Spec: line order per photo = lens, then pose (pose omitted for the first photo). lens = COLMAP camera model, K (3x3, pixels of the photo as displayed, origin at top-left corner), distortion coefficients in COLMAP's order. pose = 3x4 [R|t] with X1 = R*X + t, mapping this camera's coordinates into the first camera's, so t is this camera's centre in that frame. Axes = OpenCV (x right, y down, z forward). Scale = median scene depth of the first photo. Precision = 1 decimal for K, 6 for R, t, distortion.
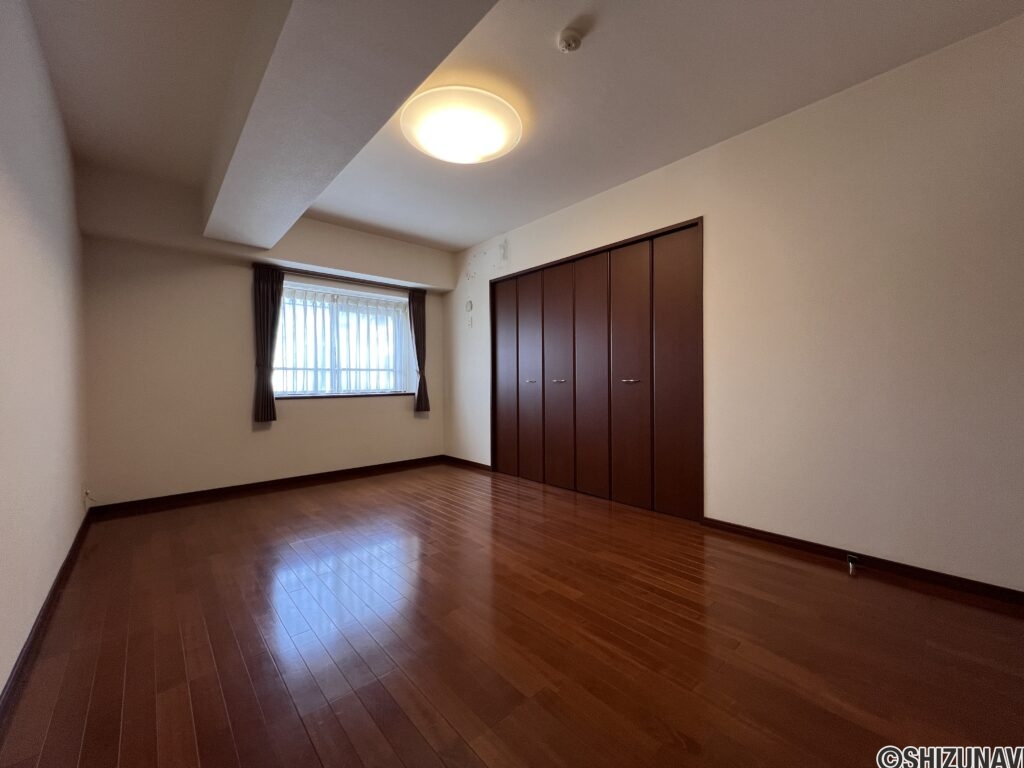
lens RADIAL K [[408.1, 0, 505.1], [0, 408.1, 387.8], [0, 0, 1]] dist [-0.001311, -0.000050]
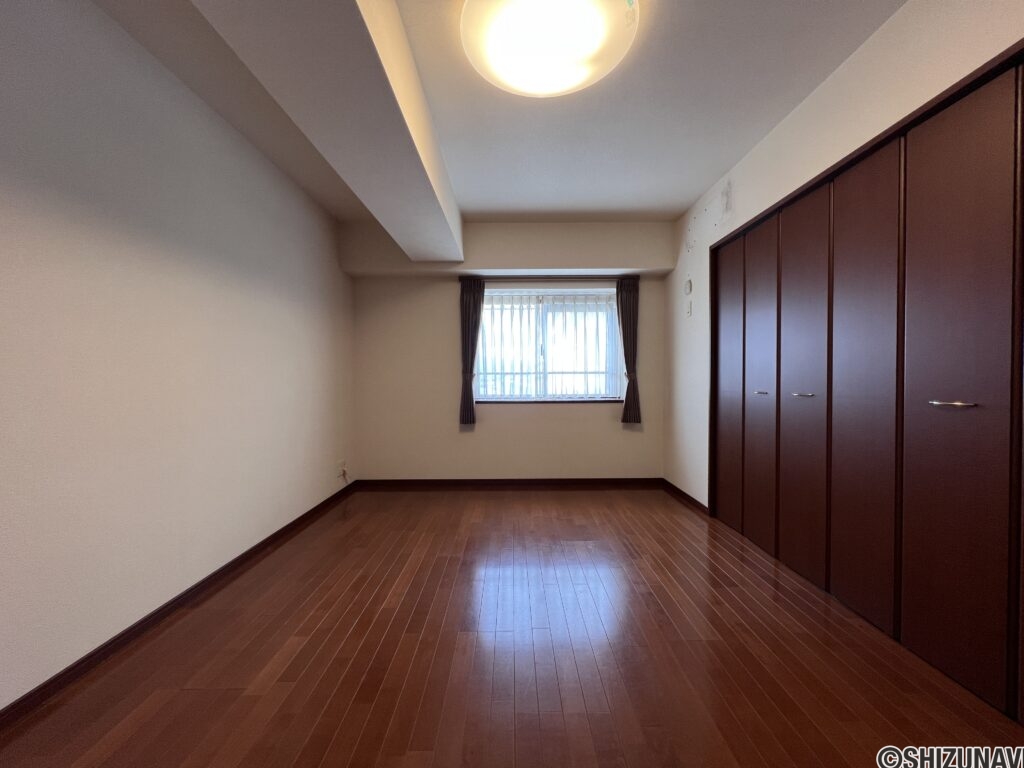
lens RADIAL K [[408.1, 0, 505.1], [0, 408.1, 387.8], [0, 0, 1]] dist [-0.001311, -0.000050]
pose [[0.751411, 0.017195, -0.659610, 0.163543], [-0.011117, 0.999848, 0.013401, -0.023591], [0.659741, -0.002736, 0.751488, 0.229322]]
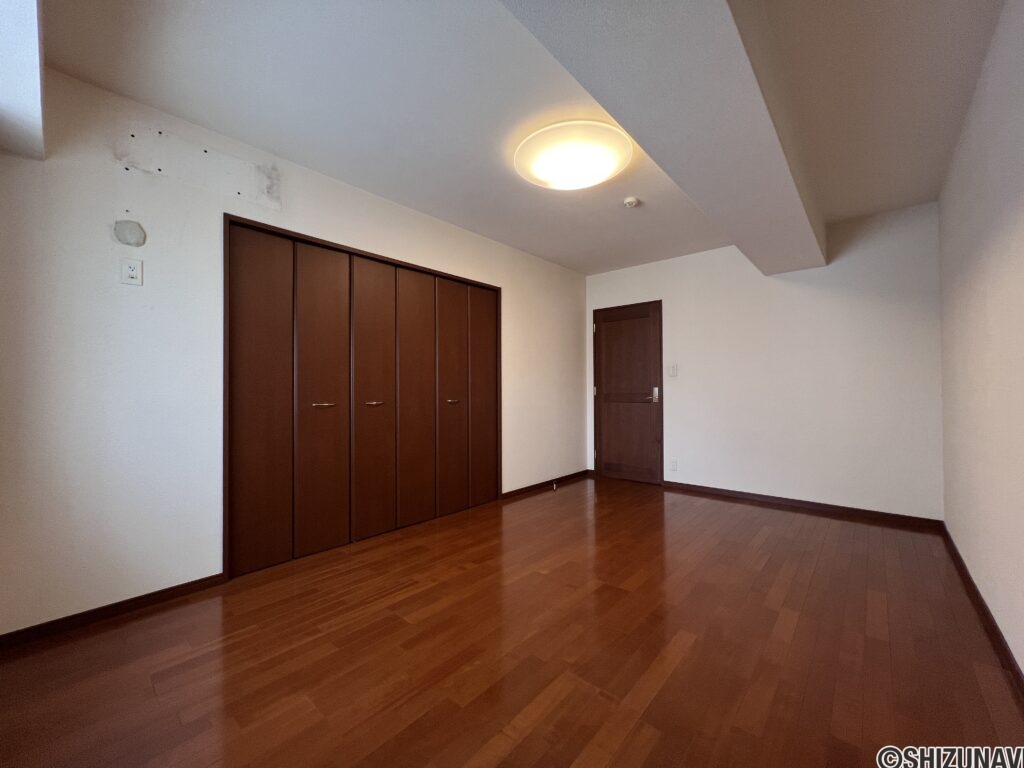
lens RADIAL K [[408.1, 0, 505.1], [0, 408.1, 387.8], [0, 0, 1]] dist [-0.001311, -0.000050]
pose [[-0.113120, 0.025384, 0.993257, -0.582698], [0.033389, 0.999206, -0.021734, -0.016085], [-0.993020, 0.030705, -0.113877, 0.697104]]
